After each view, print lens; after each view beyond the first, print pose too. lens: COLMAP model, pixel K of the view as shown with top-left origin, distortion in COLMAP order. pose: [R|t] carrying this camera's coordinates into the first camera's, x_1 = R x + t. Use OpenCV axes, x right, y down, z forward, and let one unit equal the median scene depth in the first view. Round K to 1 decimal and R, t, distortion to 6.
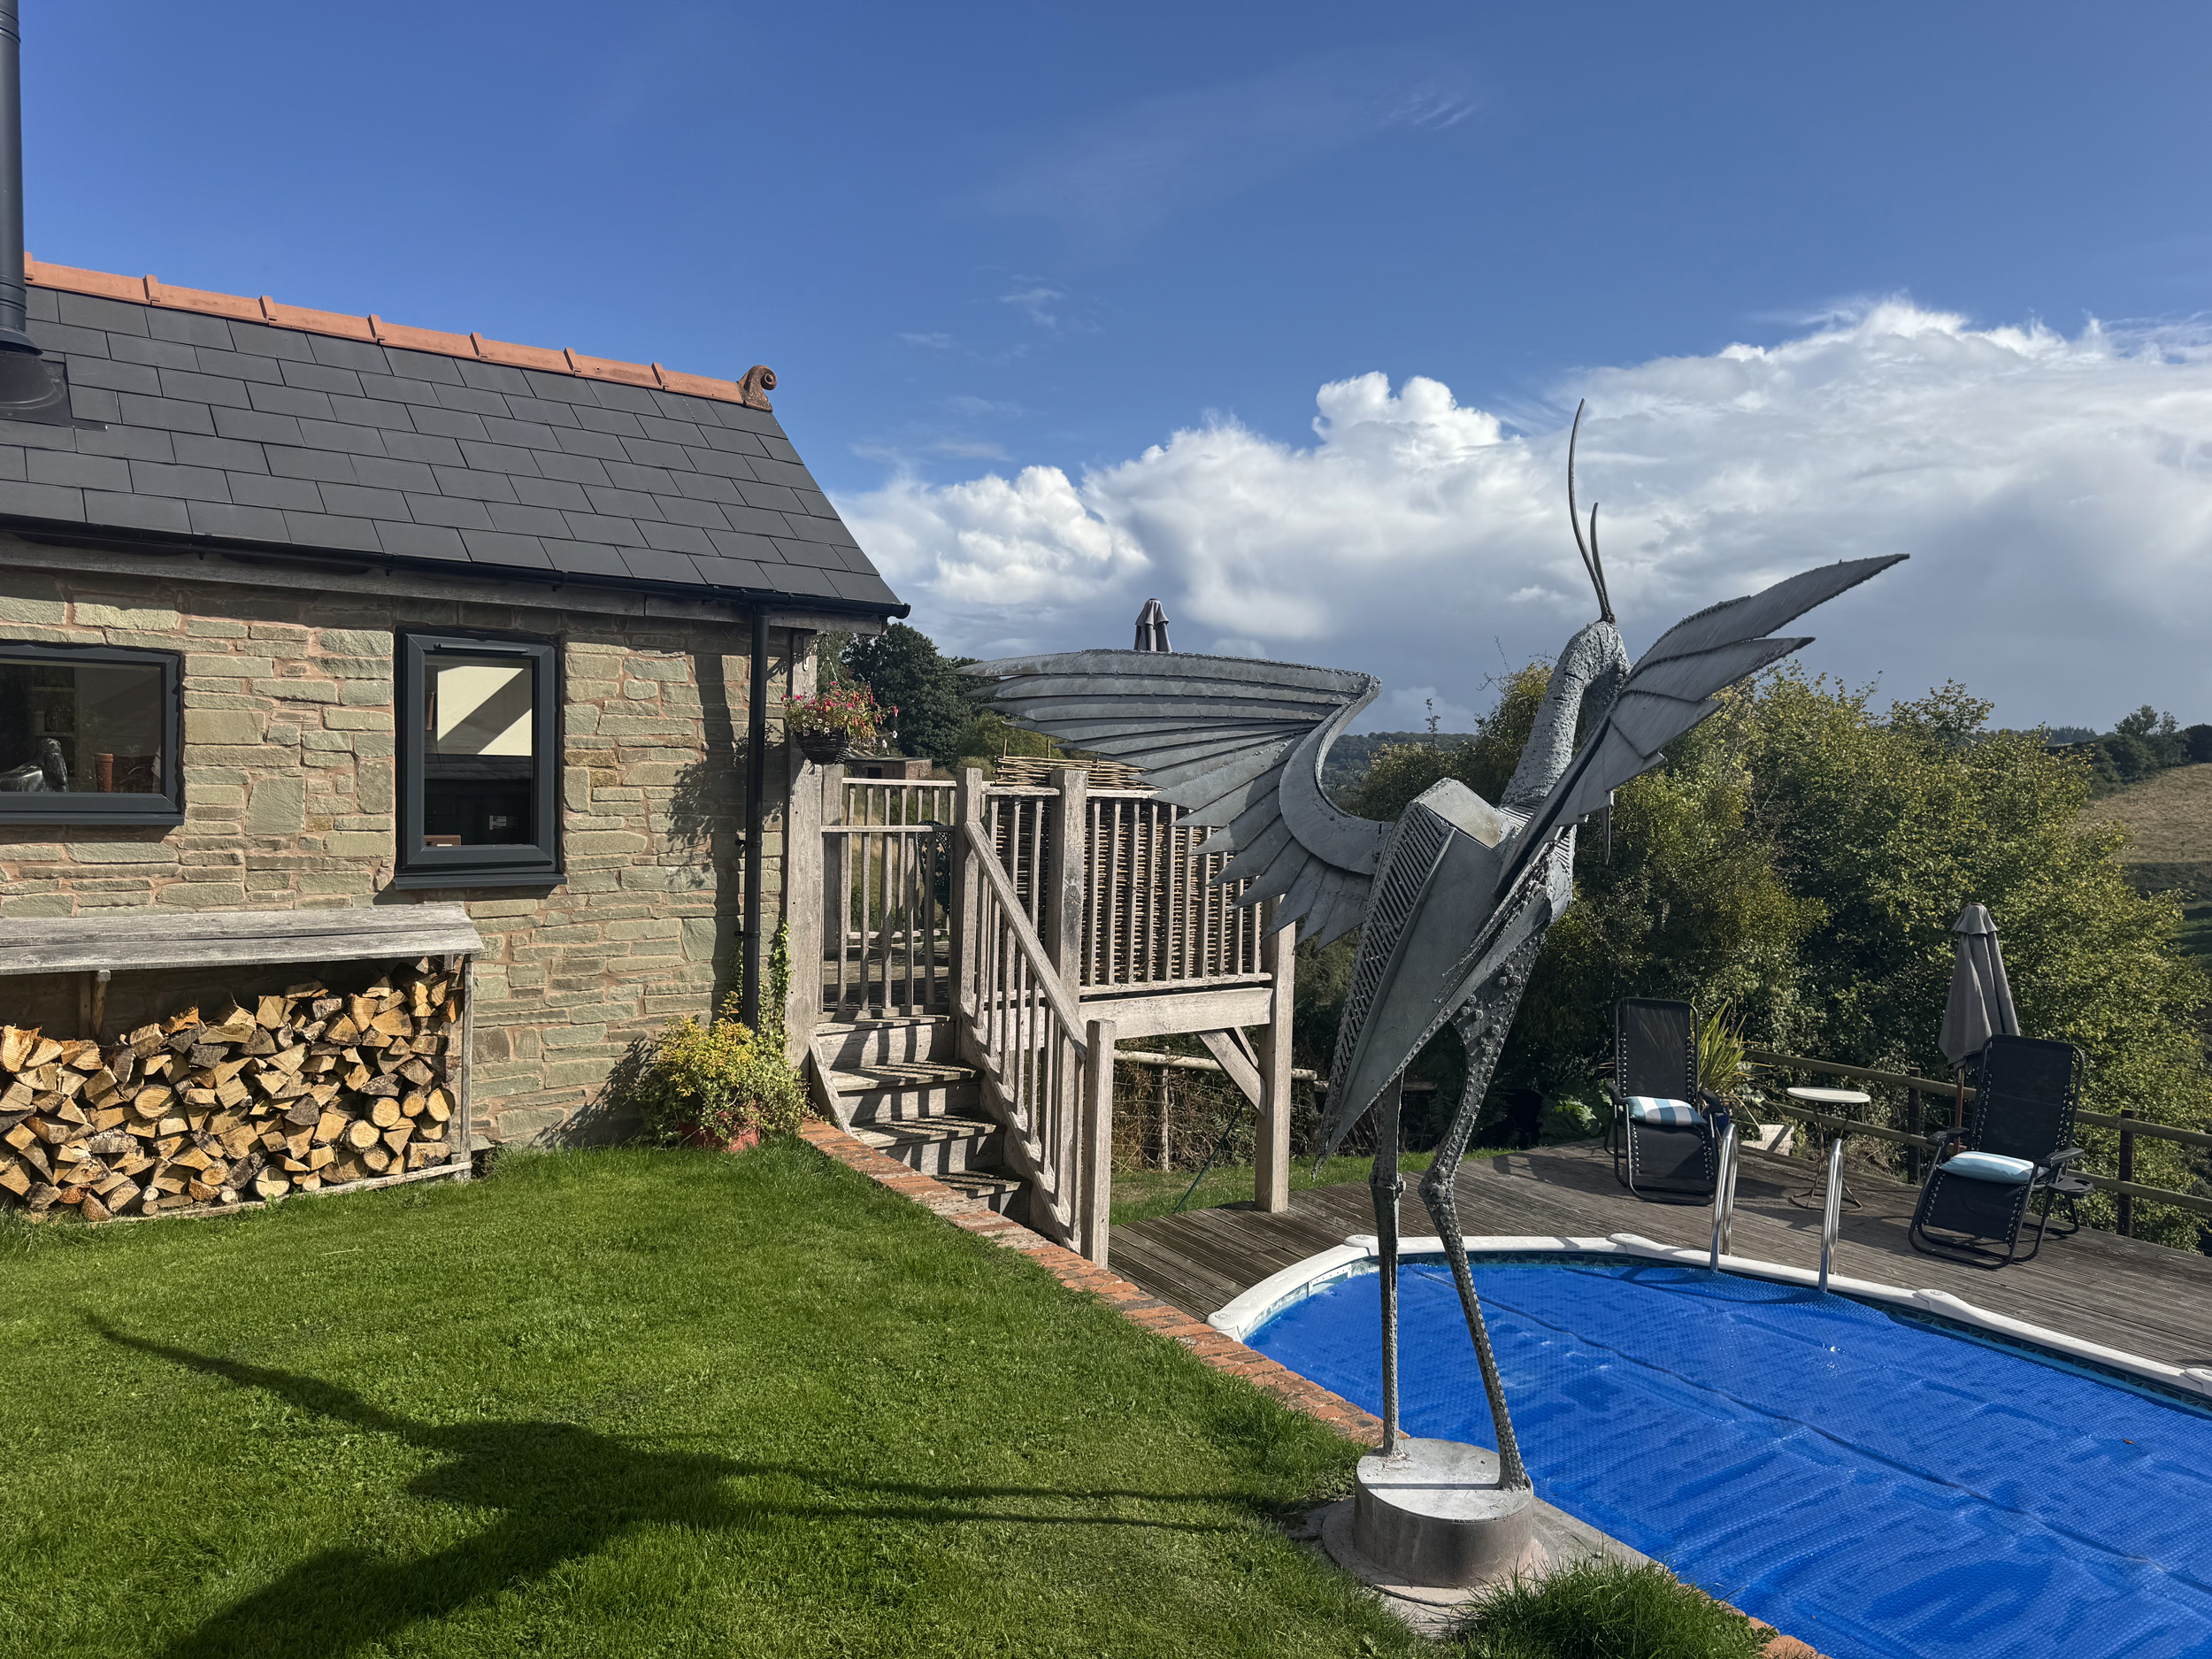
lens RADIAL K [[1494.1, 0, 1095.1], [0, 1494.1, 829.6], [0, 0, 1]] dist [0.002847, -0.040065]
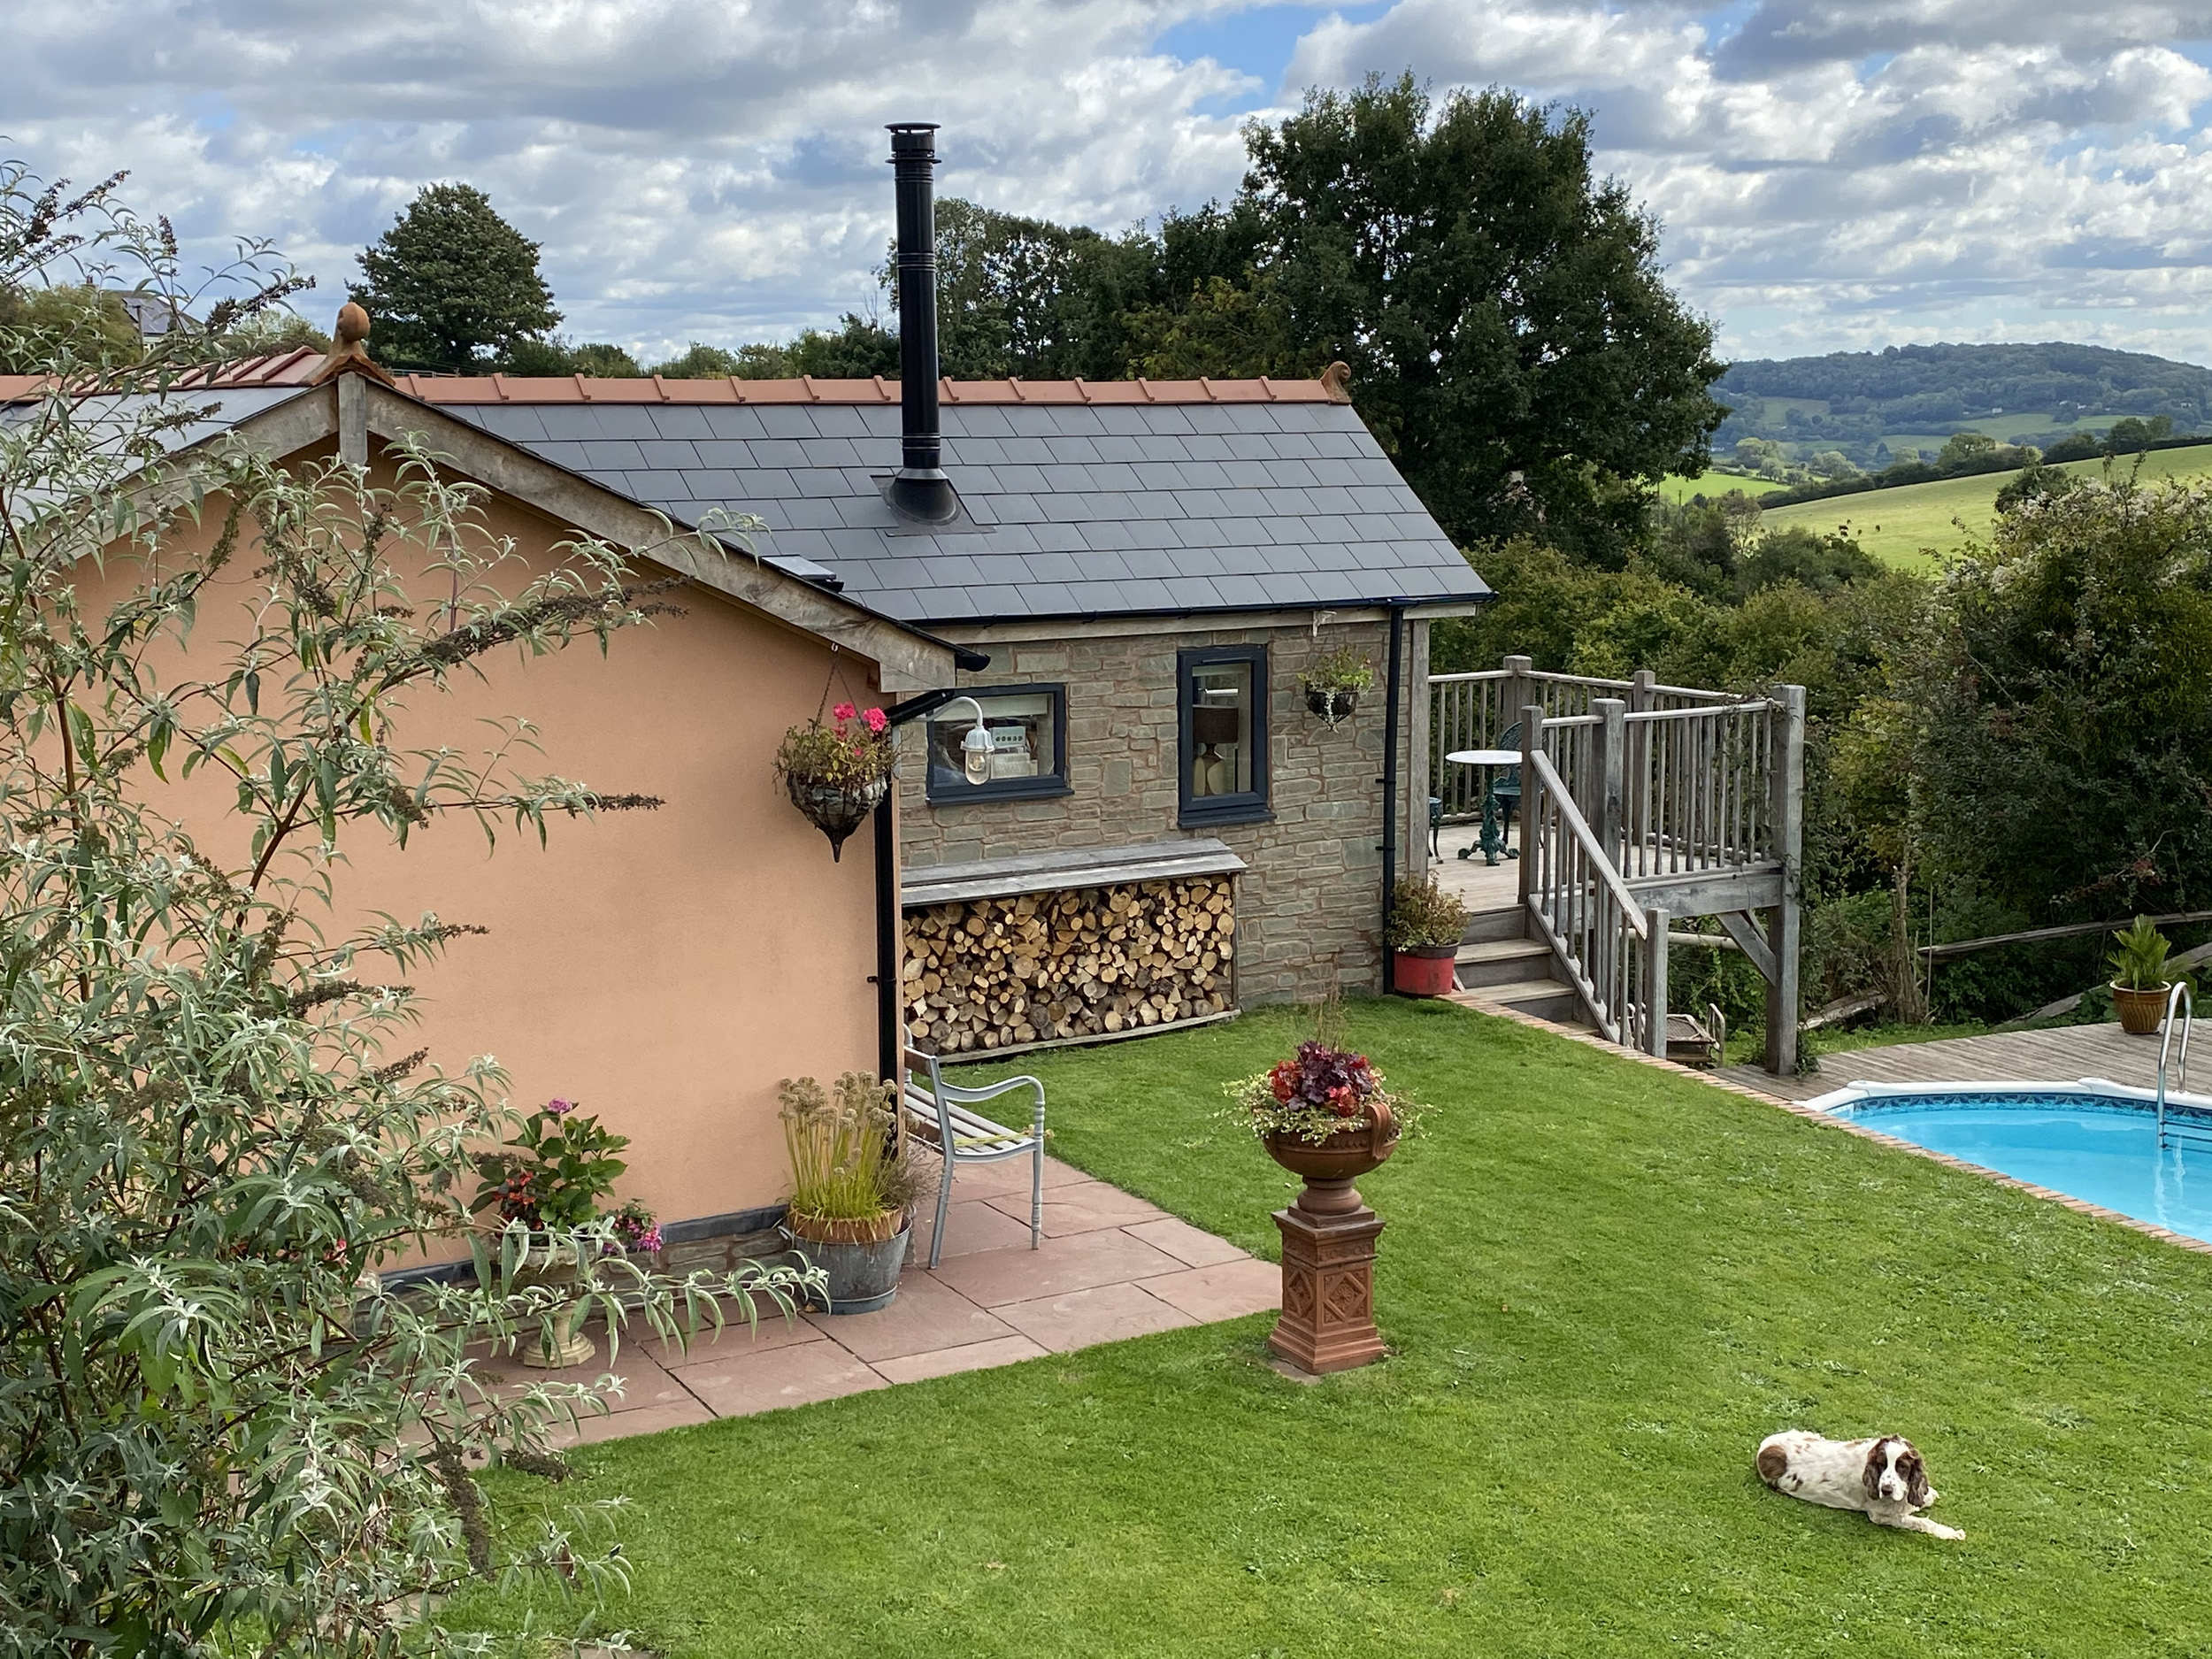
lens RADIAL K [[2611.0, 0, 1106.0], [0, 2611.0, 829.5], [0, 0, 1]] dist [-0.006132, -0.004314]
pose [[0.991044, -0.018426, -0.132256, -0.198447], [0.032039, 0.994314, 0.101550, -0.220593], [0.129632, -0.104878, 0.986000, -1.531251]]
